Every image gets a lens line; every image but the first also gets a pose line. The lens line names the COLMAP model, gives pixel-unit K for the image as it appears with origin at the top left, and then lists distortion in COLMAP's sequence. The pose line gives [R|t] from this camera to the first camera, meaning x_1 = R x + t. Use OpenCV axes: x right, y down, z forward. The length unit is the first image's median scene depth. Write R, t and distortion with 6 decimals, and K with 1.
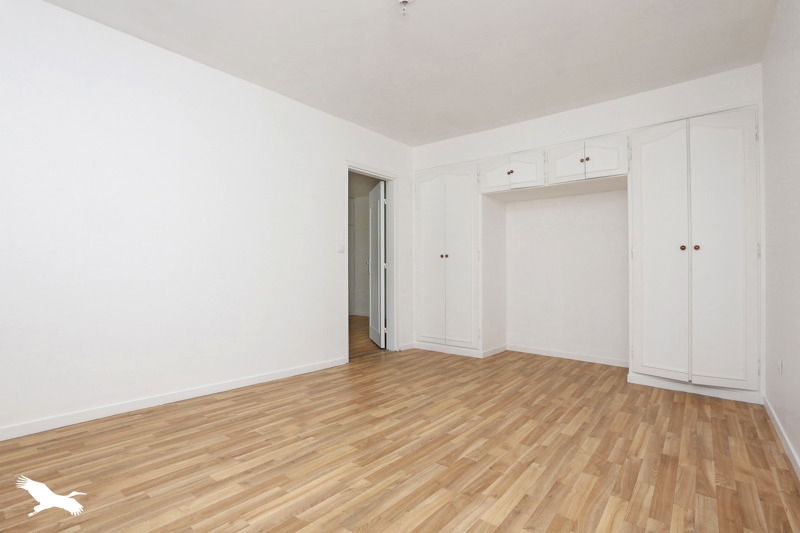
lens RADIAL K [[365.6, 0, 400.0], [0, 365.6, 266.5], [0, 0, 1]] dist [0.011981, 0.001327]
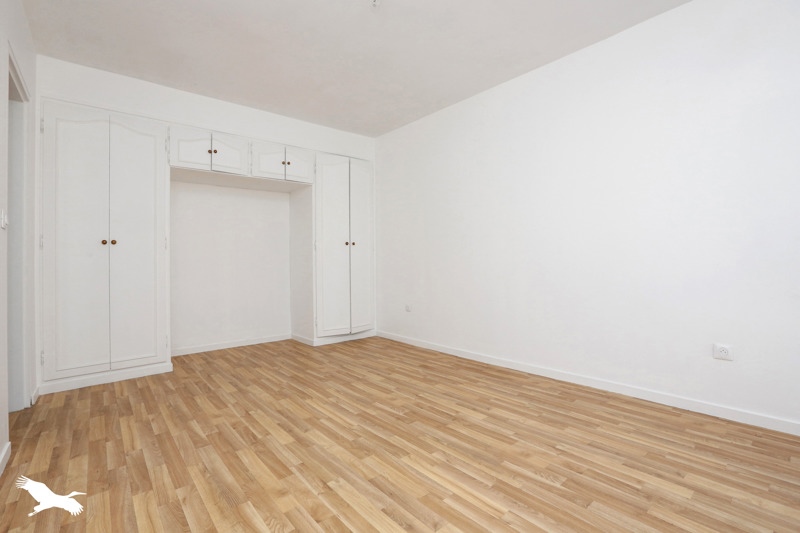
lens RADIAL K [[363.2, 0, 400.1], [0, 363.2, 281.3], [0, 0, 1]] dist [-0.022477, 0.000614]
pose [[0.212192, -0.060449, 0.975356, -0.579612], [0.001321, 0.998102, 0.061572, 0.005423], [-0.977227, -0.011777, 0.211869, 0.454131]]
